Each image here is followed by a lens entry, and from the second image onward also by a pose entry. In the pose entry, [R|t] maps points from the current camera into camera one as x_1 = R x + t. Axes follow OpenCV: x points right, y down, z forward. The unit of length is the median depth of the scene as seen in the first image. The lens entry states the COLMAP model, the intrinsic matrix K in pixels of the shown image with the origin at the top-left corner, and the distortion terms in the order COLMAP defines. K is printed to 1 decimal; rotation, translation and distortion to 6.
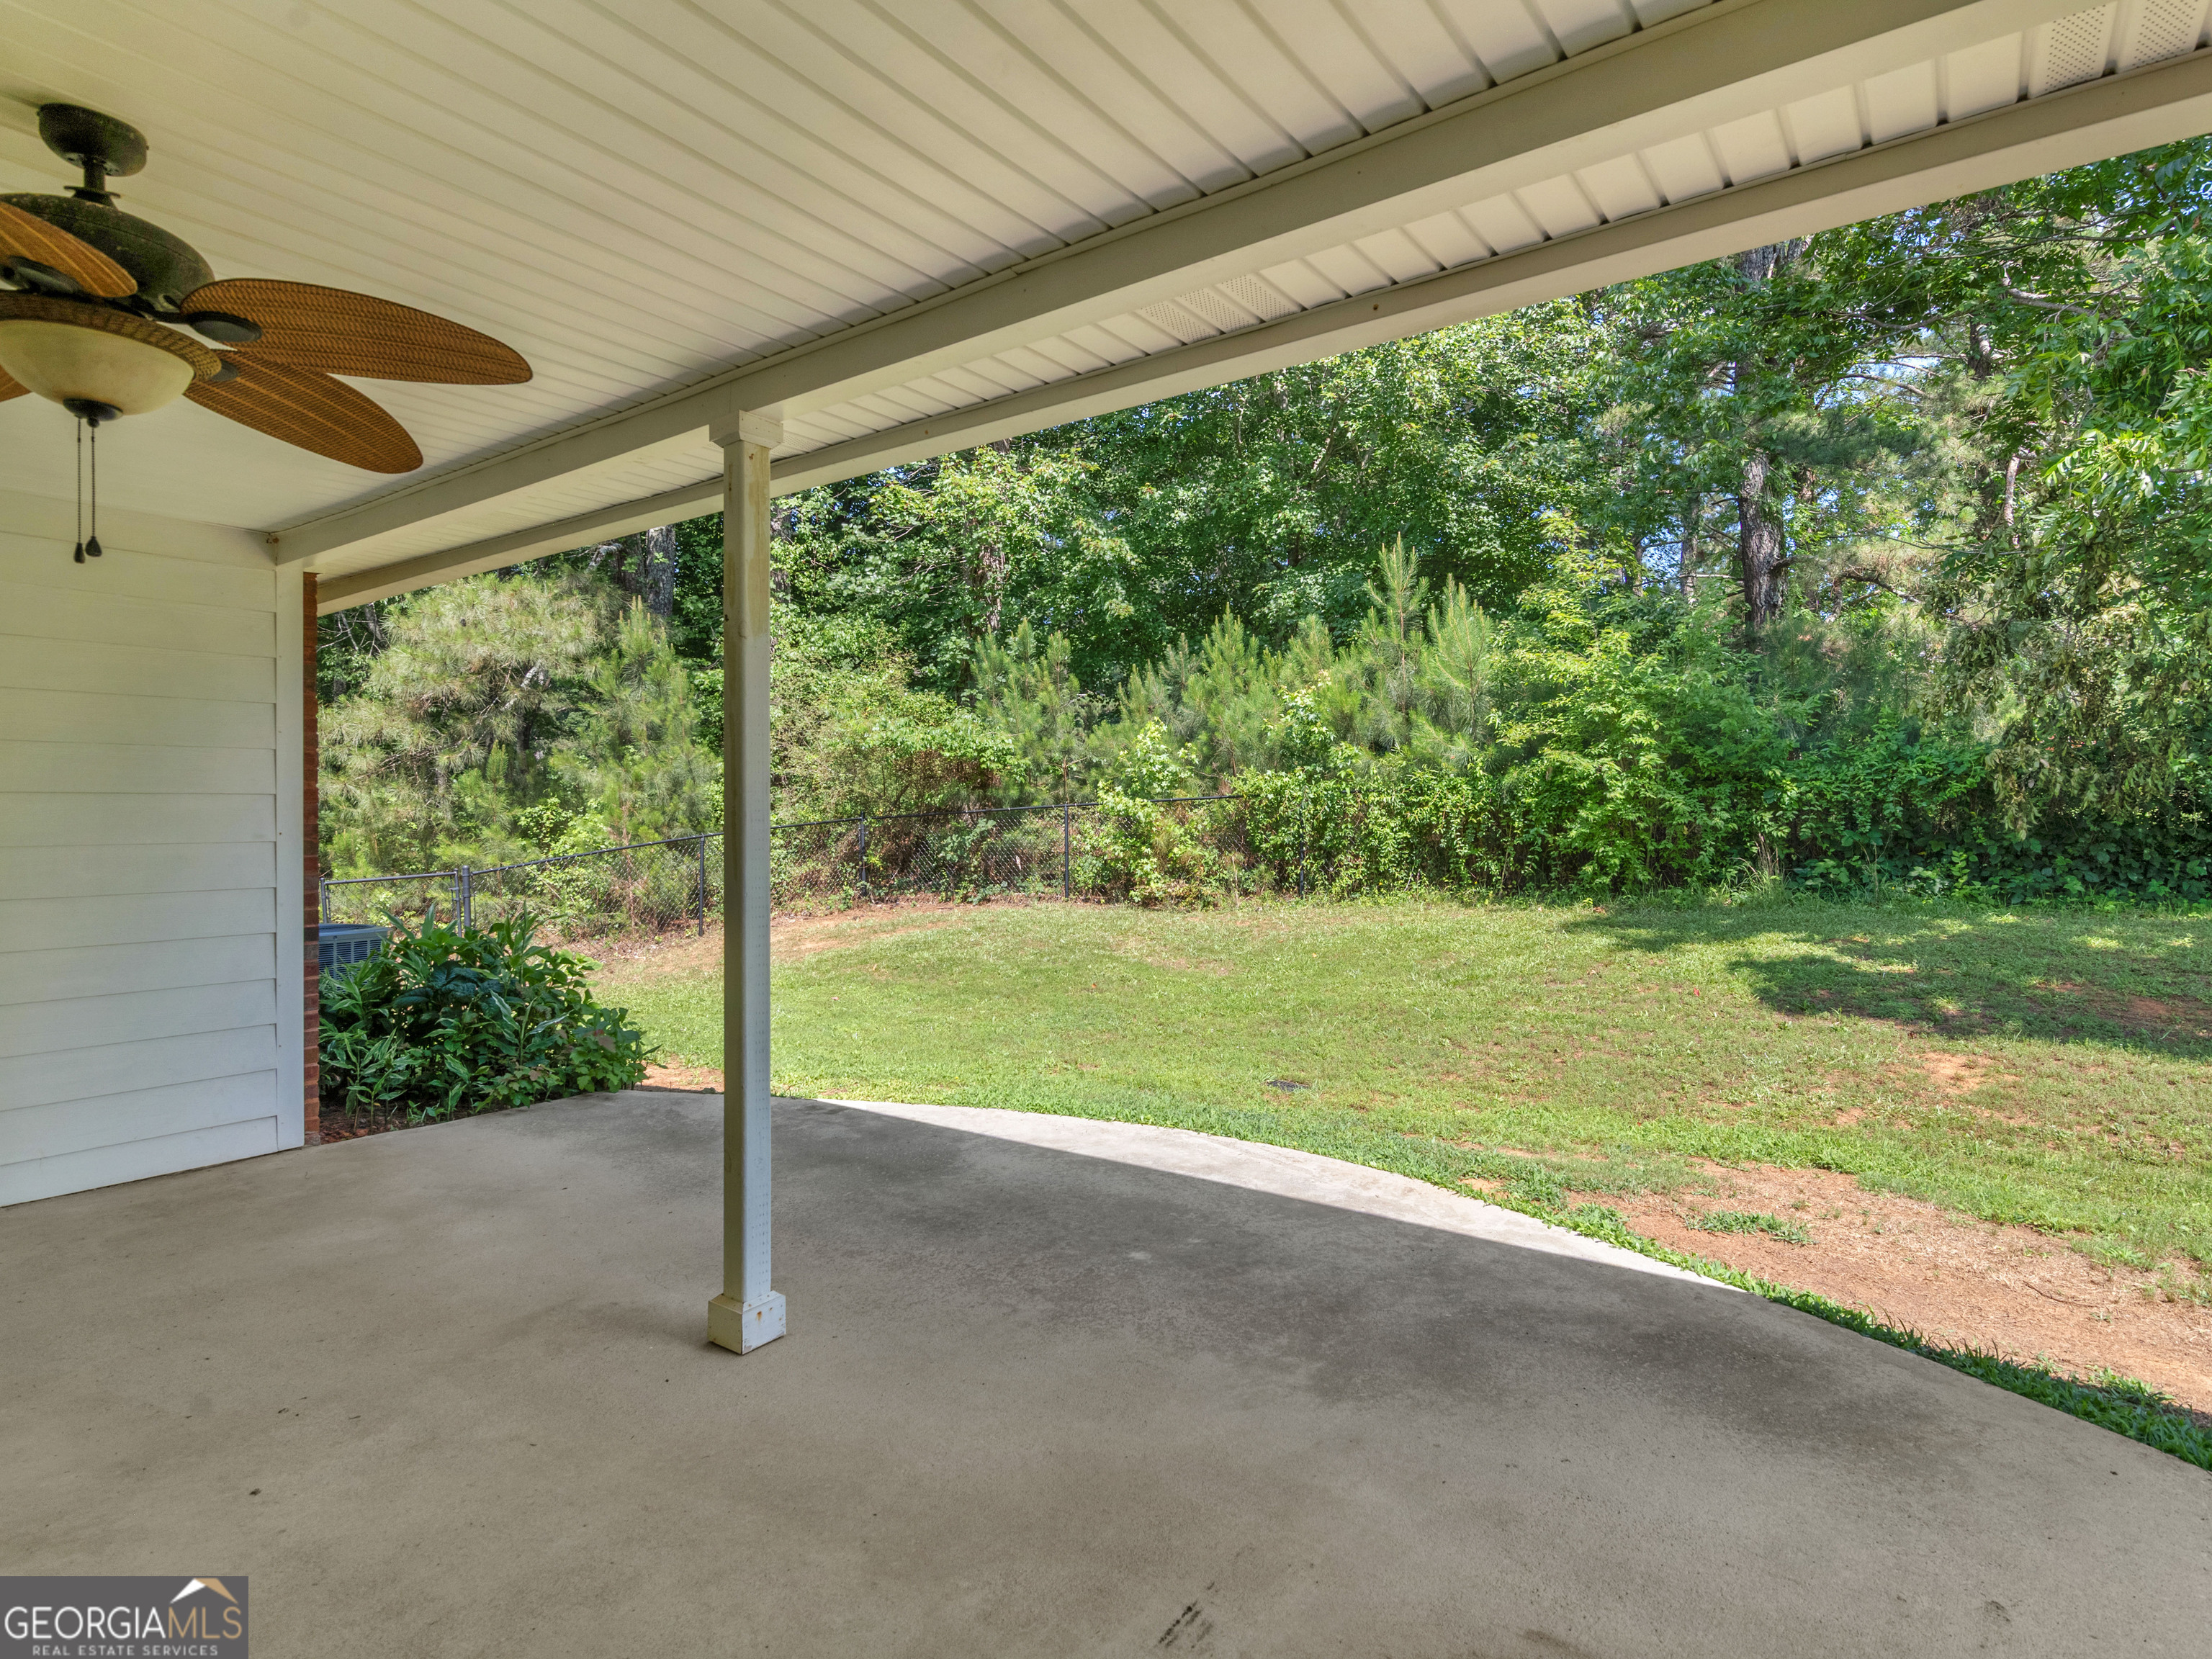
lens RADIAL K [[1157.4, 0, 1123.9], [0, 1157.4, 828.0], [0, 0, 1]] dist [0.001038, -0.000577]
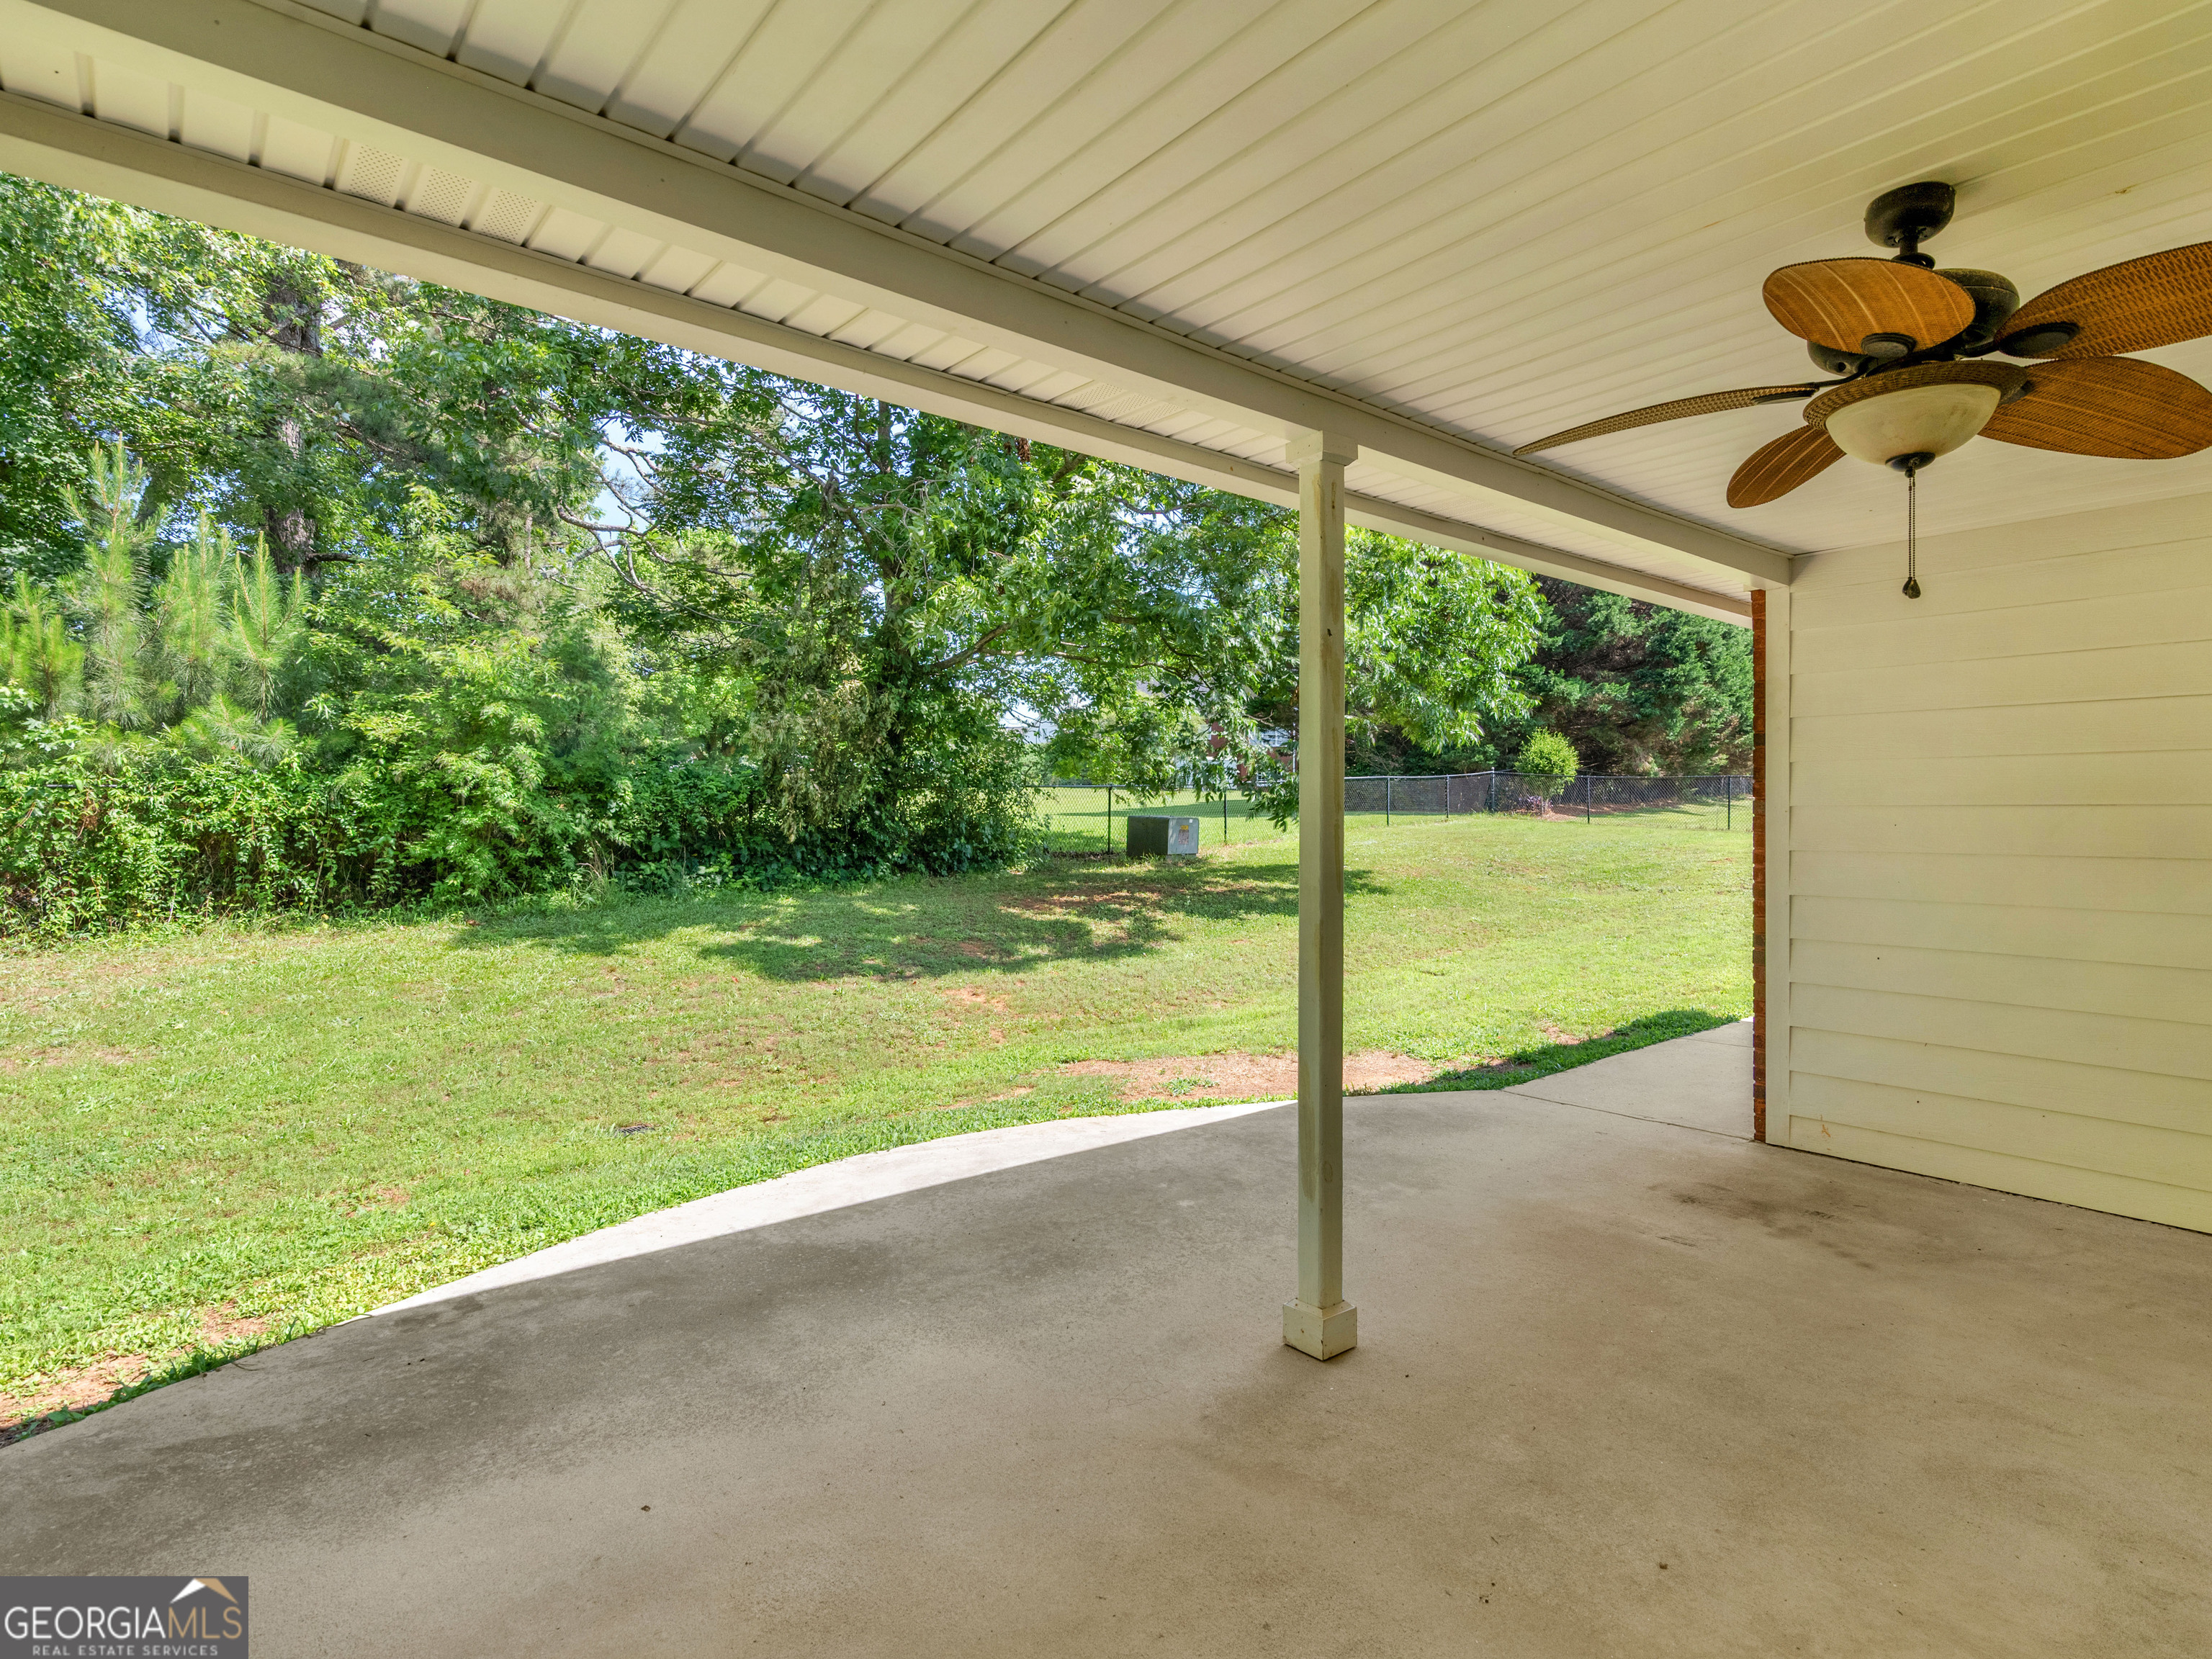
lens RADIAL K [[1157.4, 0, 1120.7], [0, 1157.4, 826.6], [0, 0, 1]] dist [0.001038, -0.000577]
pose [[0.249823, 0.002725, 0.968288, -0.978607], [0.004152, 0.999984, -0.003886, -0.005620], [-0.968283, 0.004991, 0.249808, 0.663355]]
